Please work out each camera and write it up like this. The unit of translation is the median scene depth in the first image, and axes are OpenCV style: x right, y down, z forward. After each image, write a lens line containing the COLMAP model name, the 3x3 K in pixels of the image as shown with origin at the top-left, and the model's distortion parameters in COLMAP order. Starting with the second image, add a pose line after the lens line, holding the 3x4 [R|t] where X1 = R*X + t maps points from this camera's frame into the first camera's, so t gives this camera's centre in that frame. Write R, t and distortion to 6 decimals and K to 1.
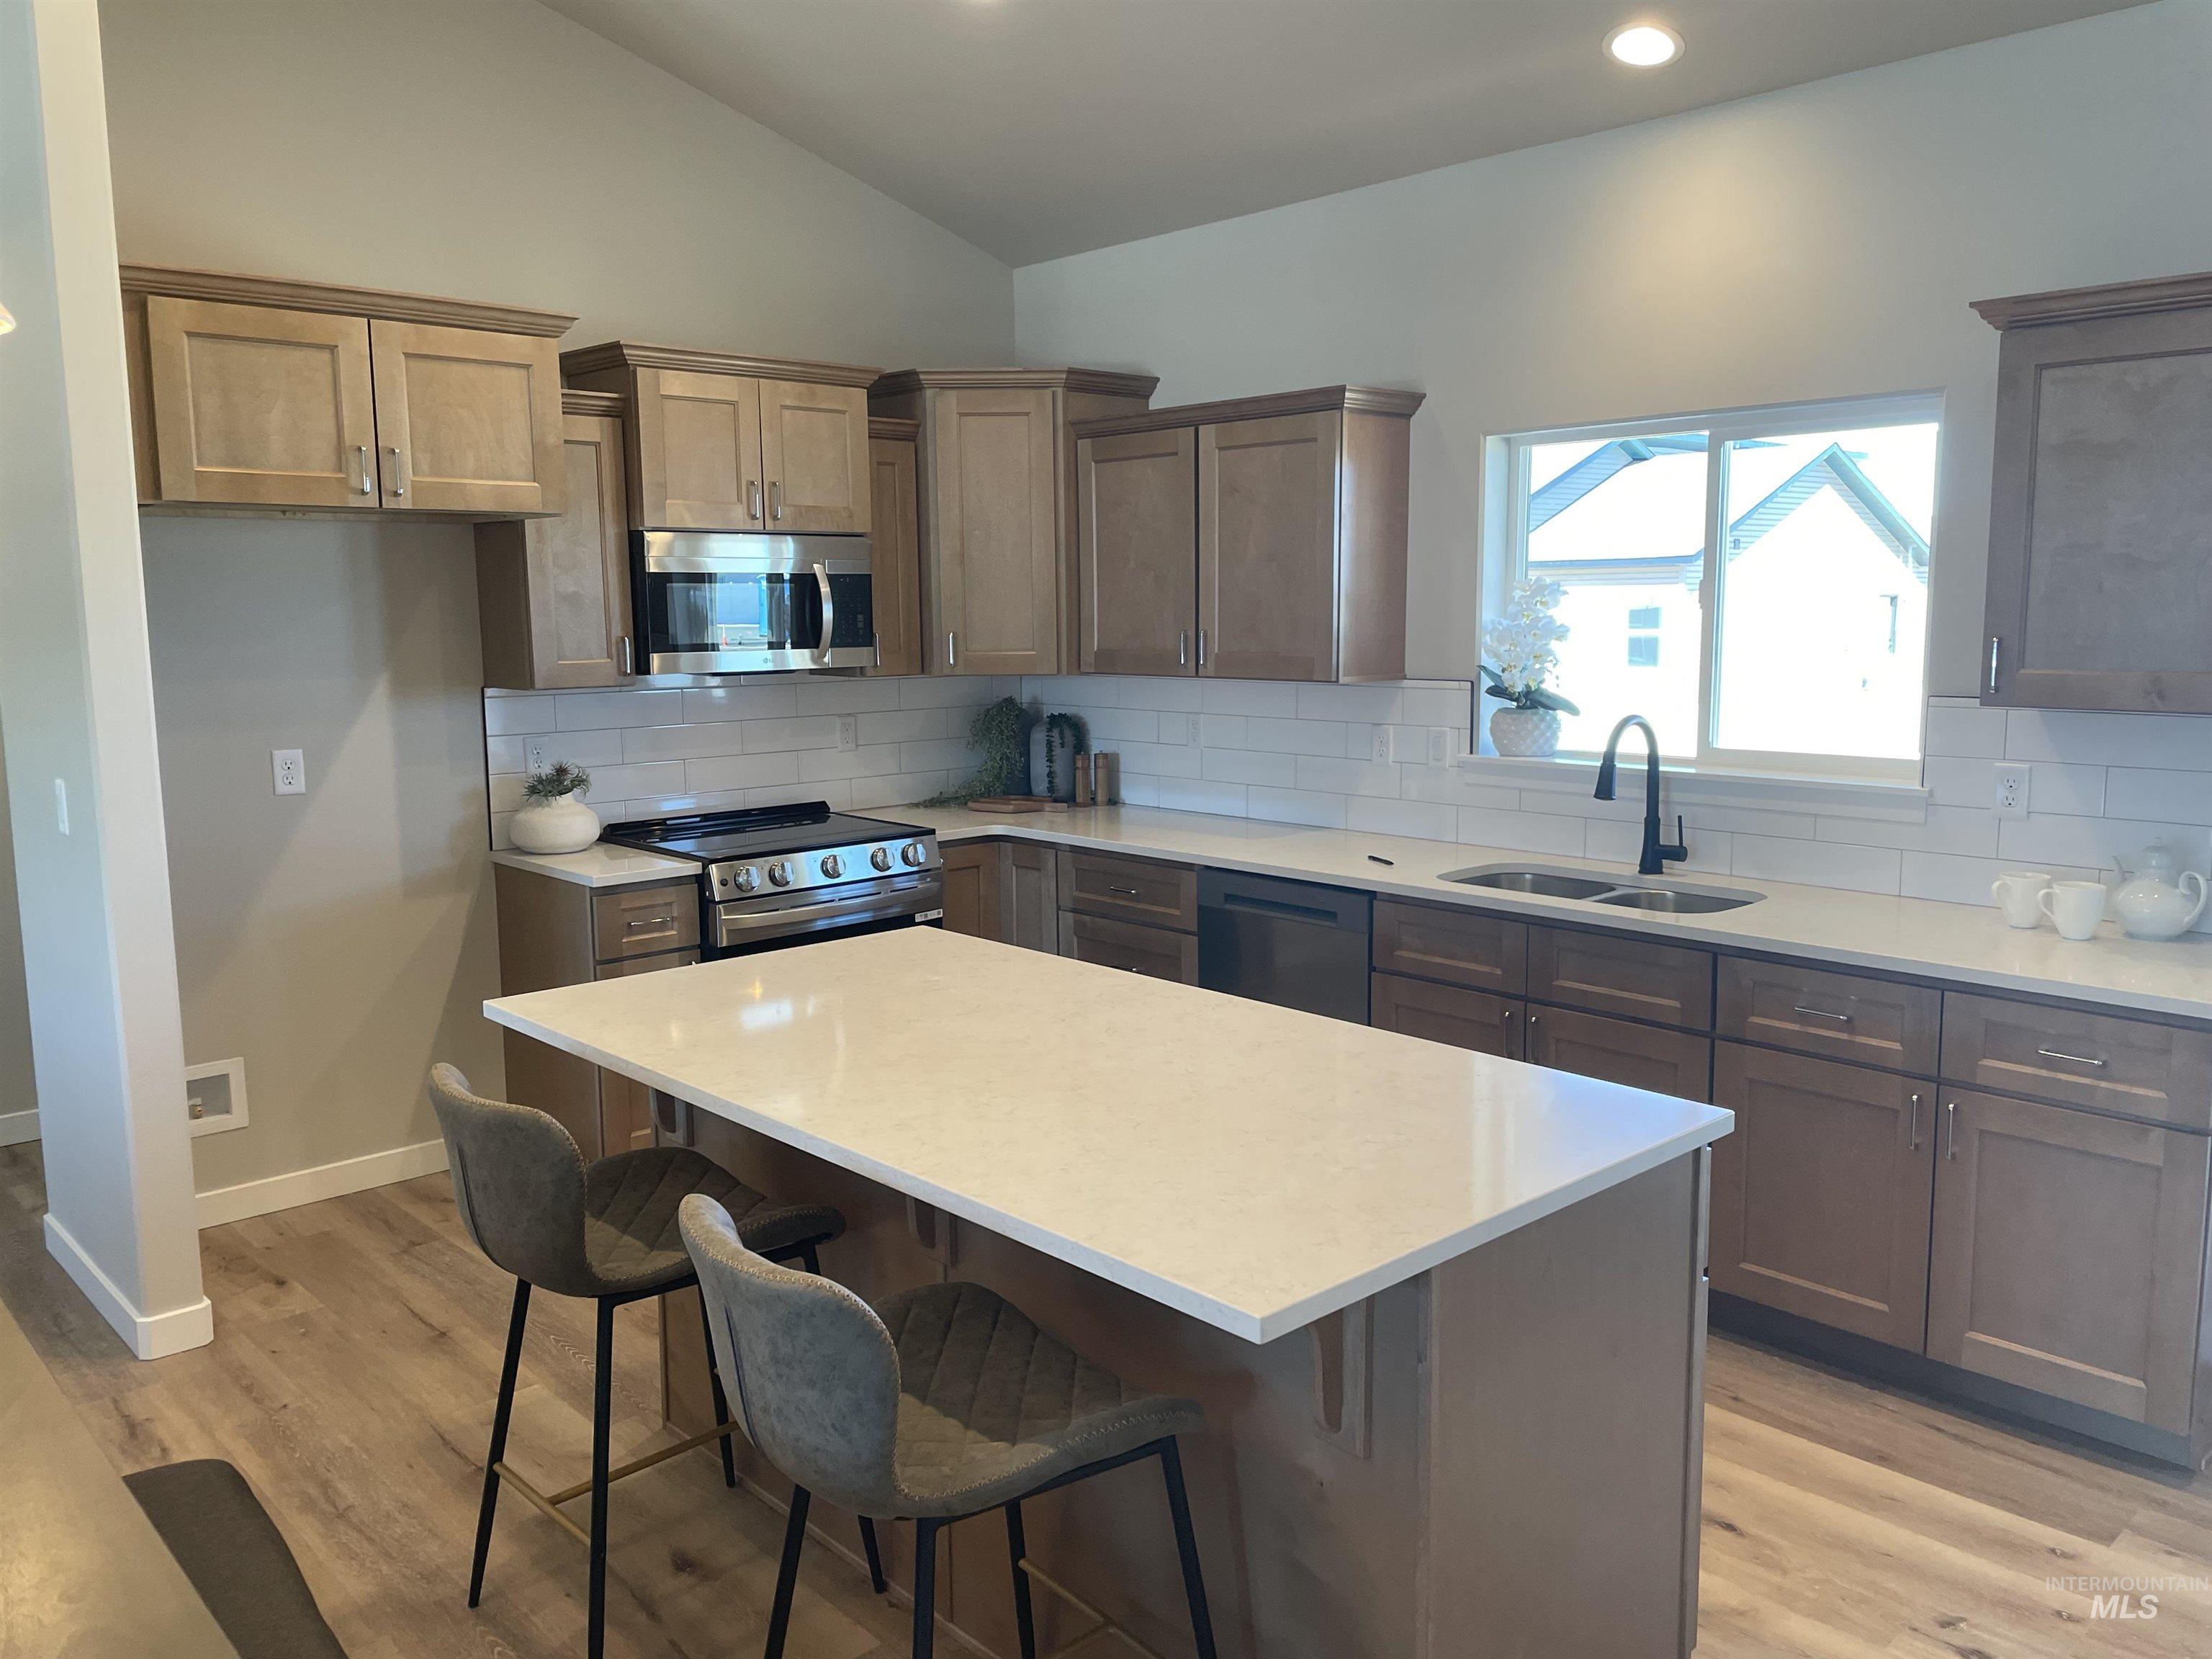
lens RADIAL K [[1625.8, 0, 1134.1], [0, 1625.8, 831.4], [0, 0, 1]] dist [0.079355, -0.102030]
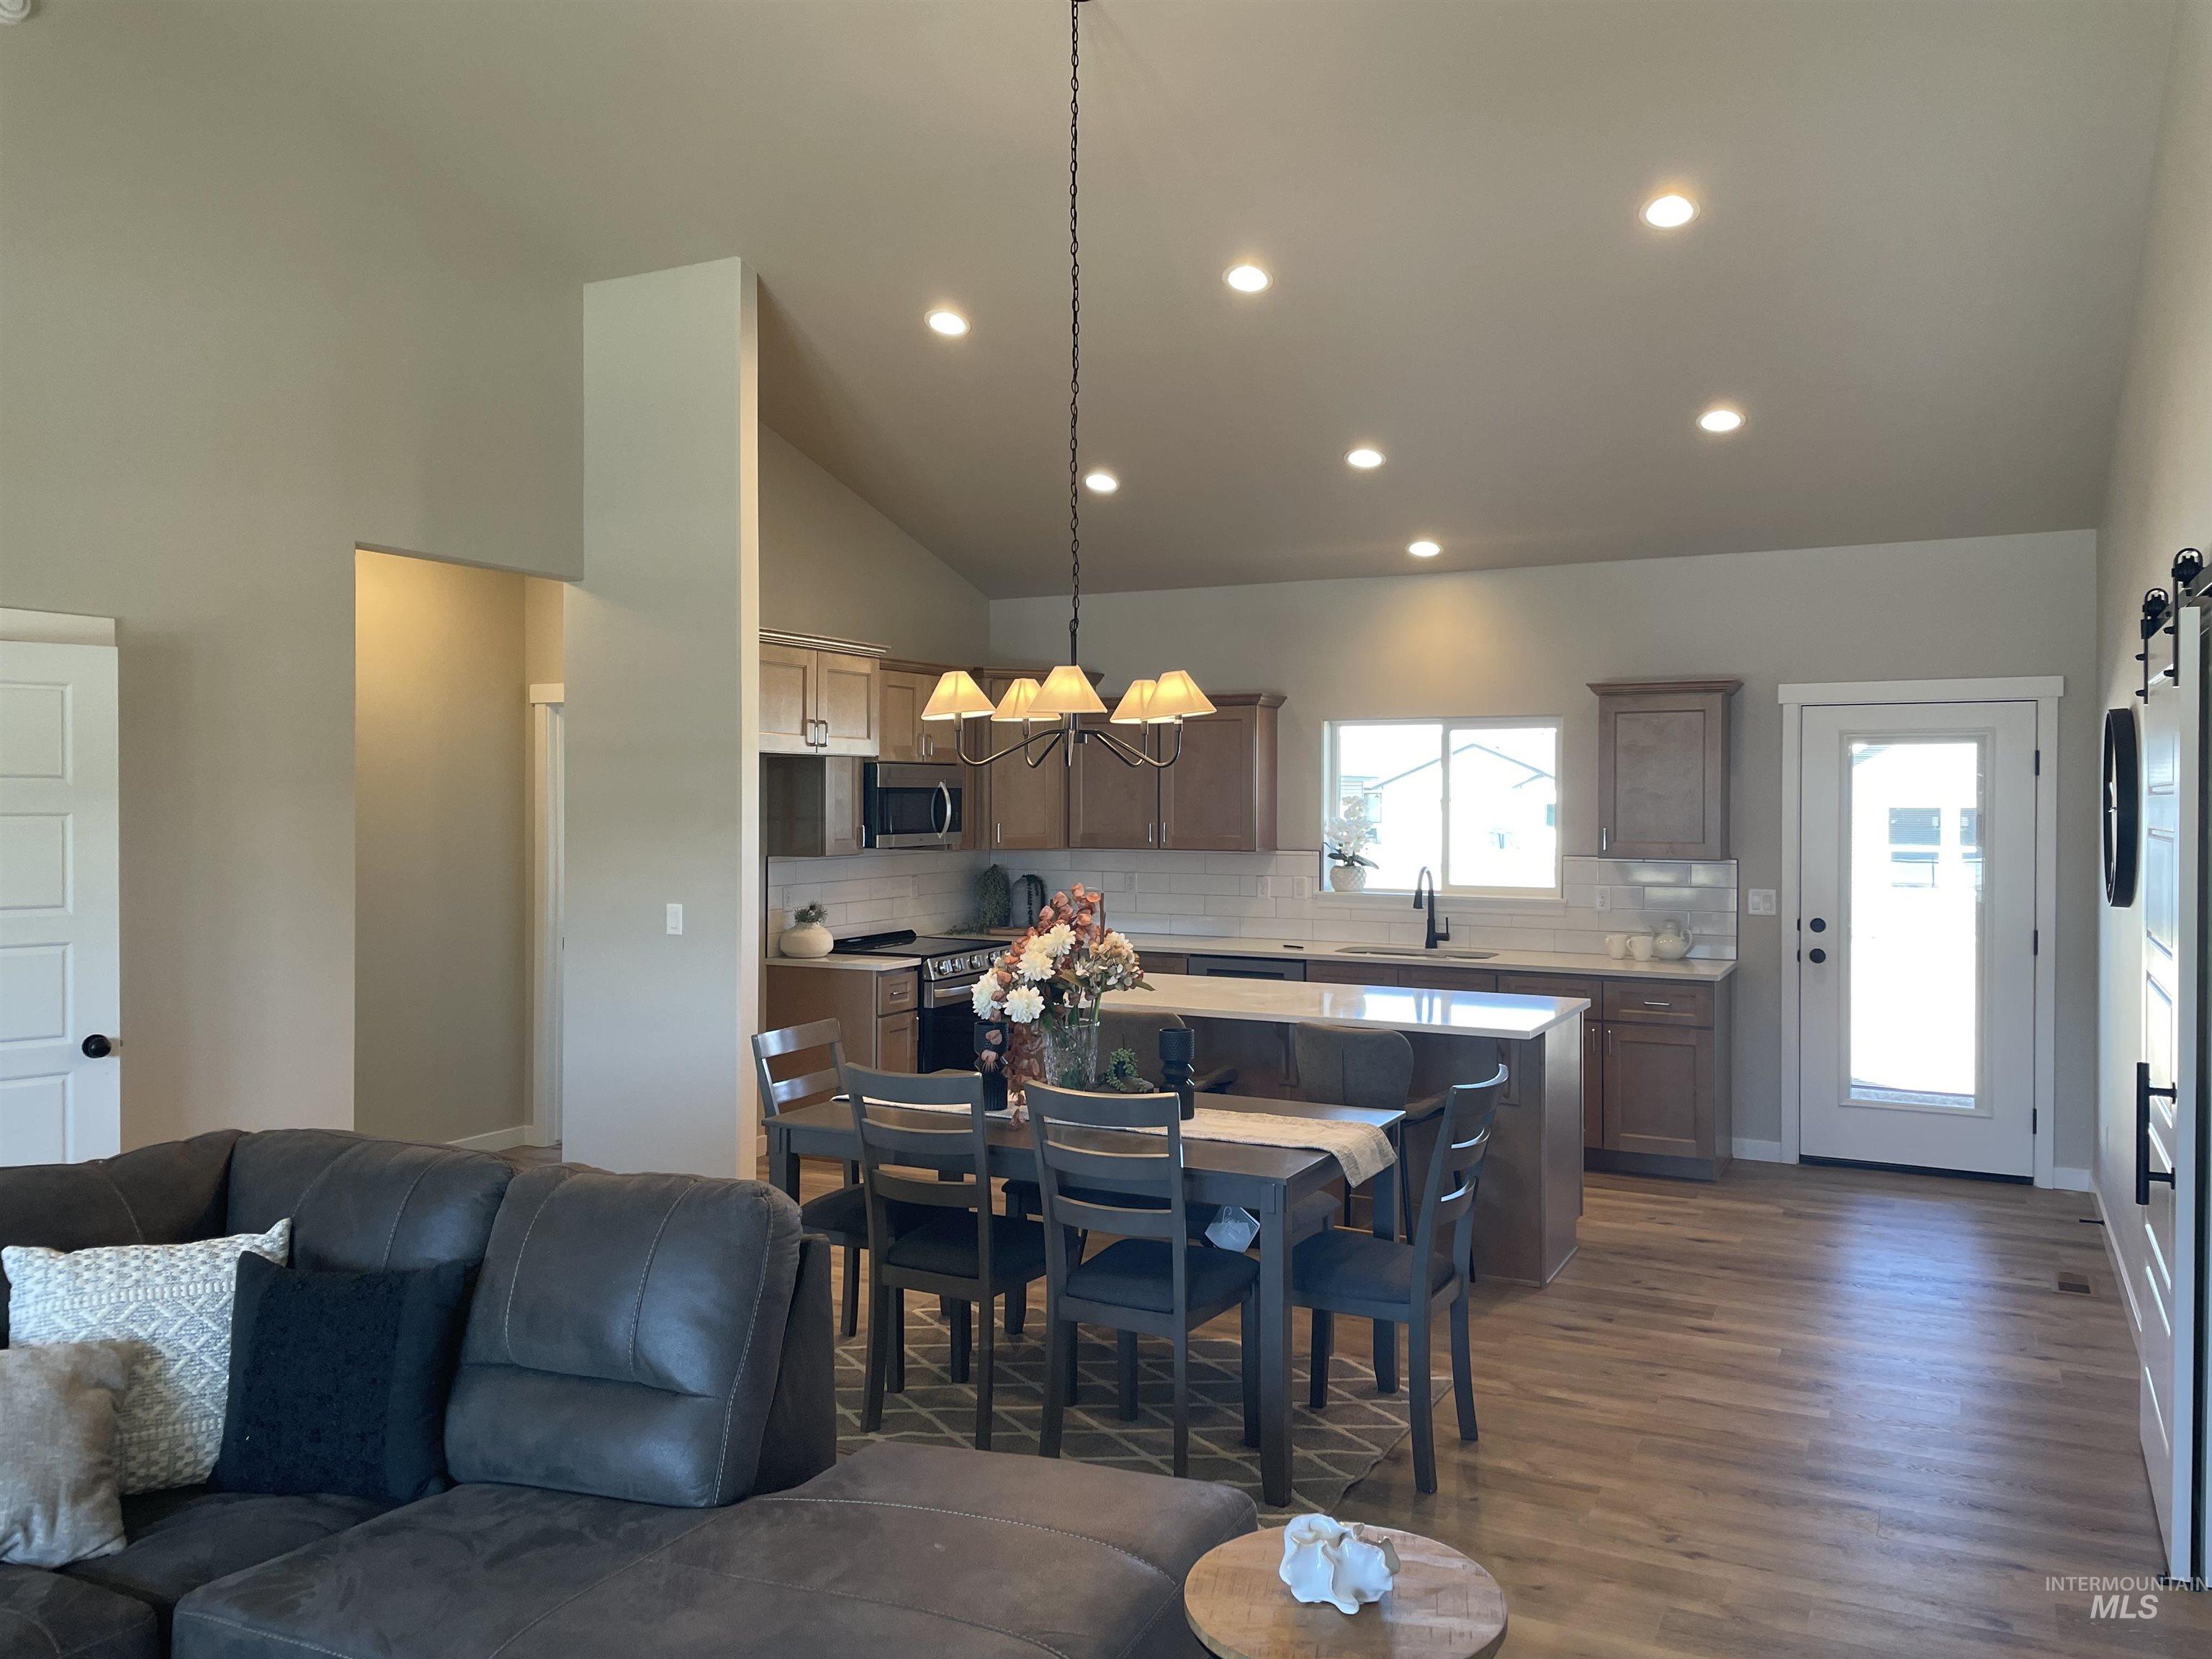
lens RADIAL K [[1625.8, 0, 1093.9], [0, 1625.8, 831.5], [0, 0, 1]] dist [0.079355, -0.102030]
pose [[0.944334, 0.002611, 0.328978, -0.732660], [0.036639, 0.992913, -0.113054, 0.096683], [-0.326942, 0.118814, 0.937546, -0.733141]]
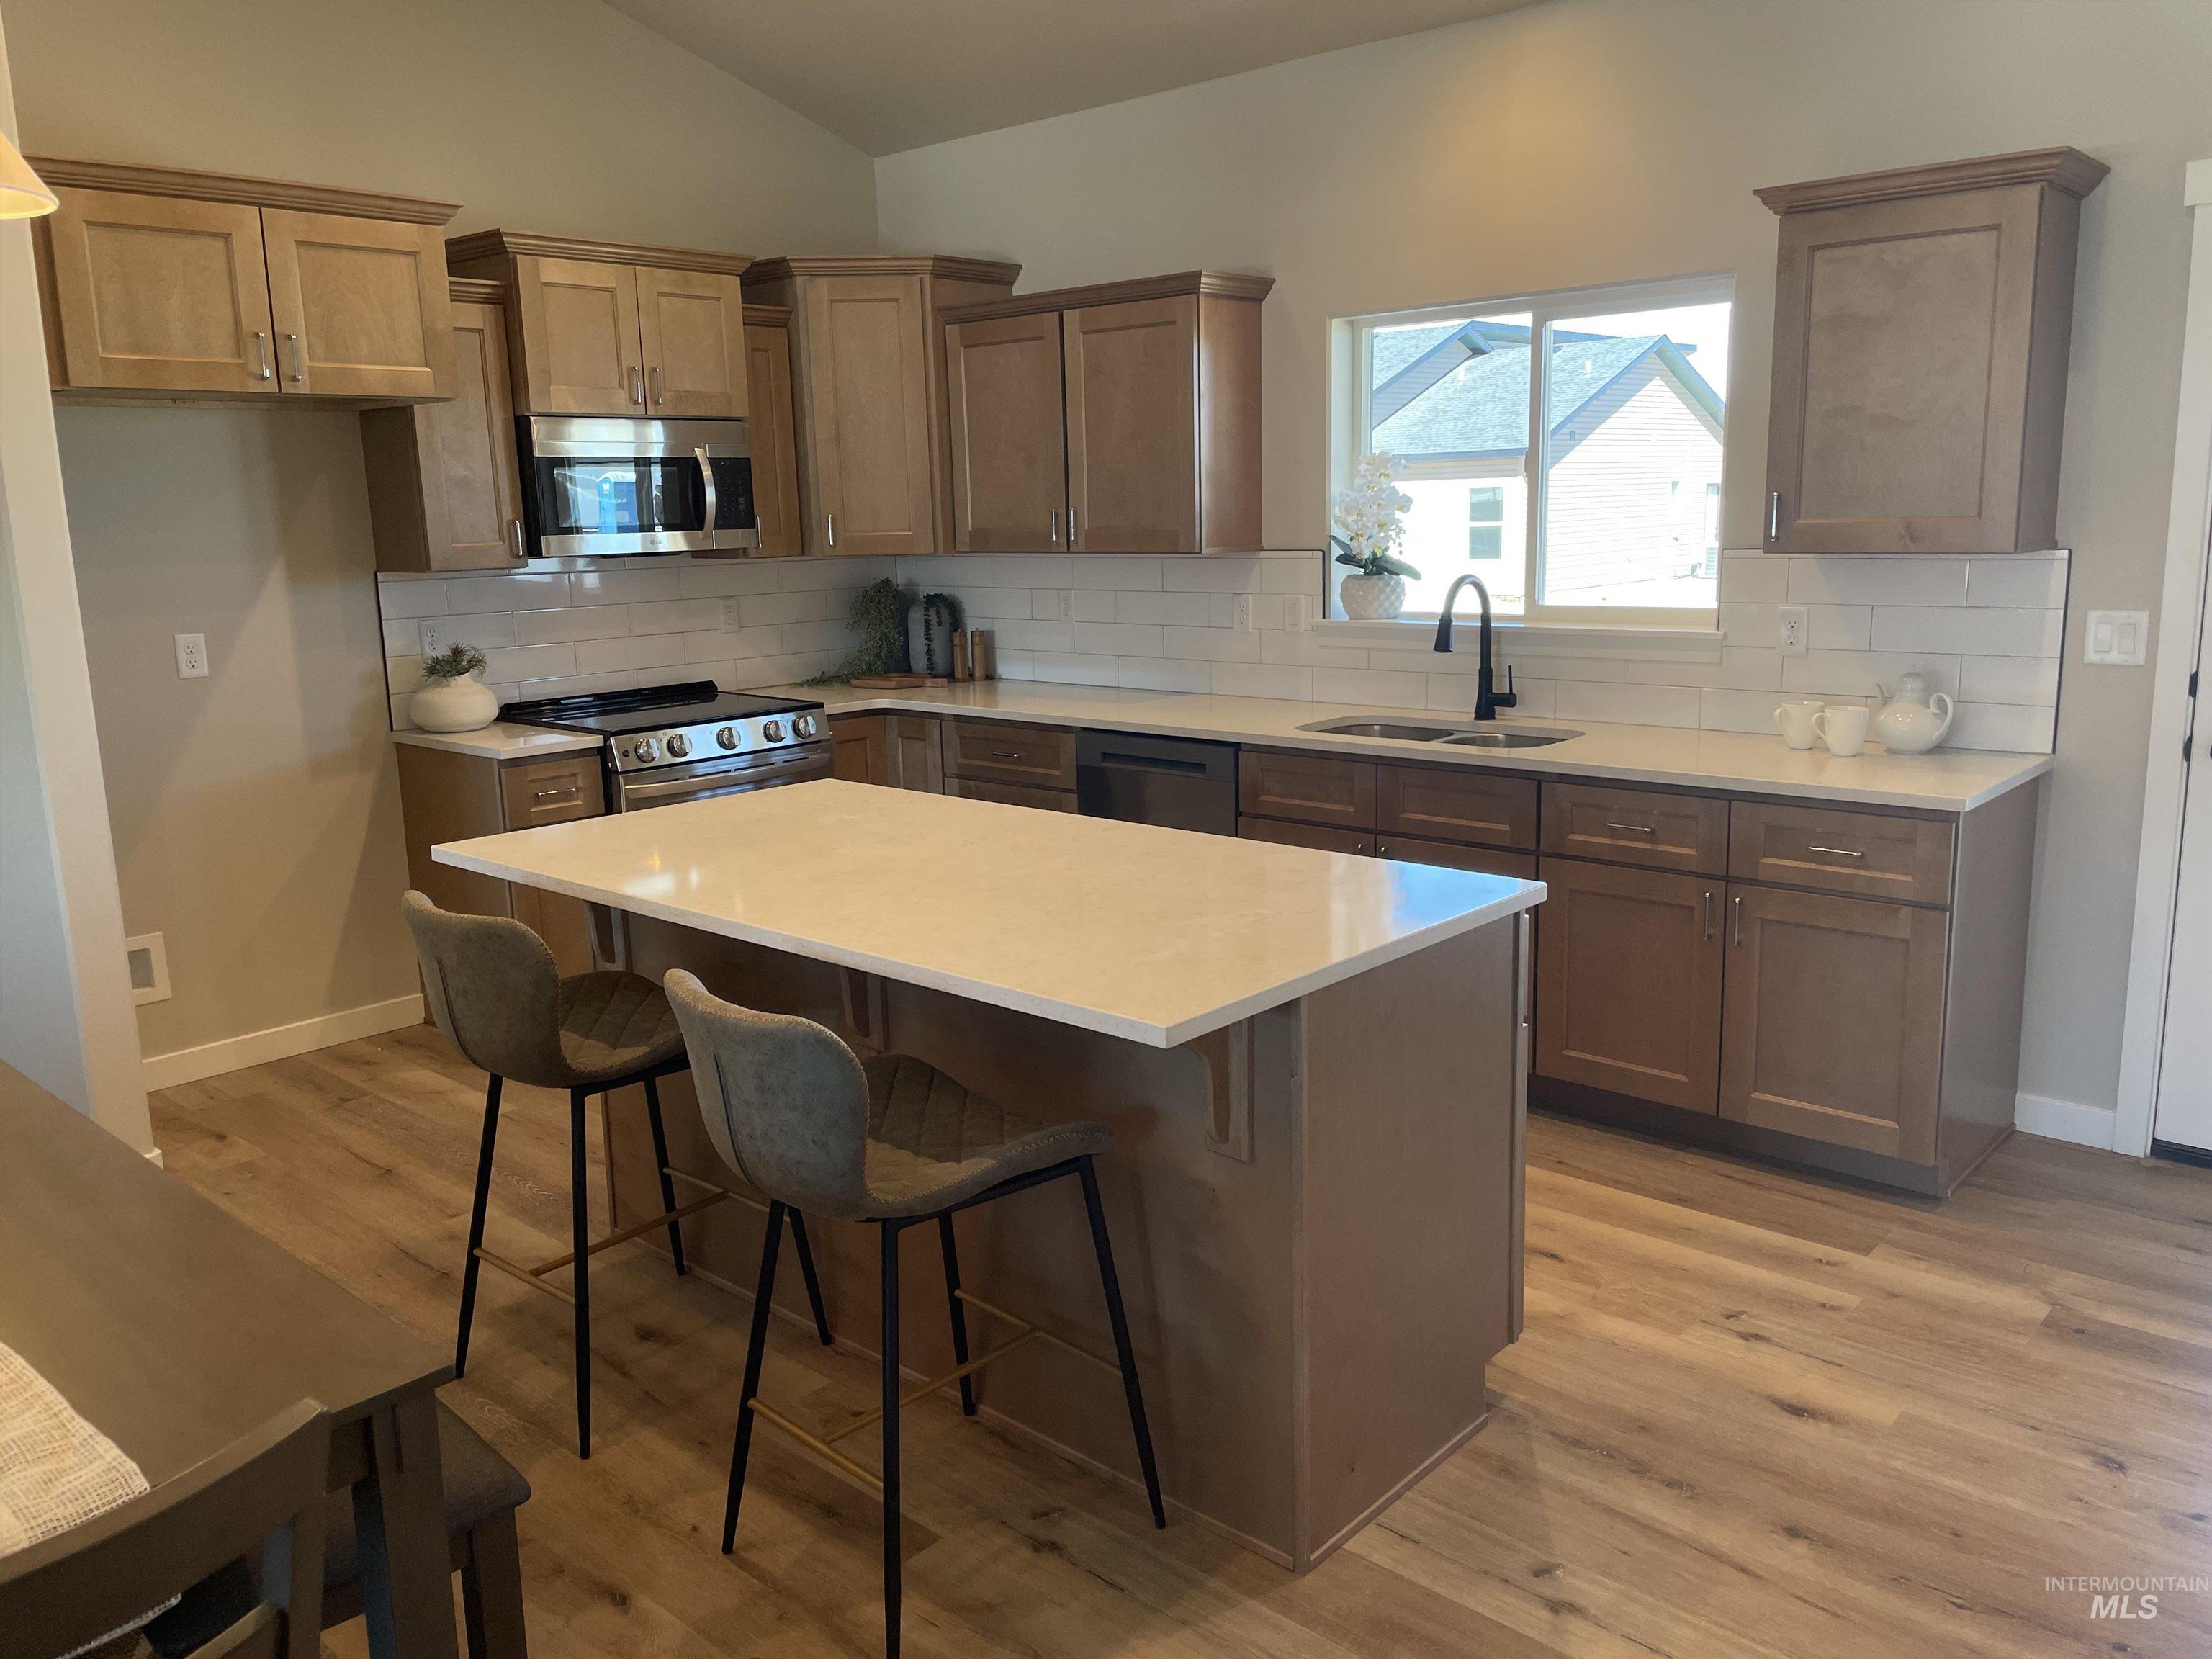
lens RADIAL K [[1625.8, 0, 1122.0], [0, 1625.8, 824.8], [0, 0, 1]] dist [0.079355, -0.102030]
pose [[0.996386, -0.031018, 0.079076, -0.019591], [0.026698, 0.998123, 0.055118, 0.030673], [-0.080637, -0.052808, 0.995344, -0.086987]]
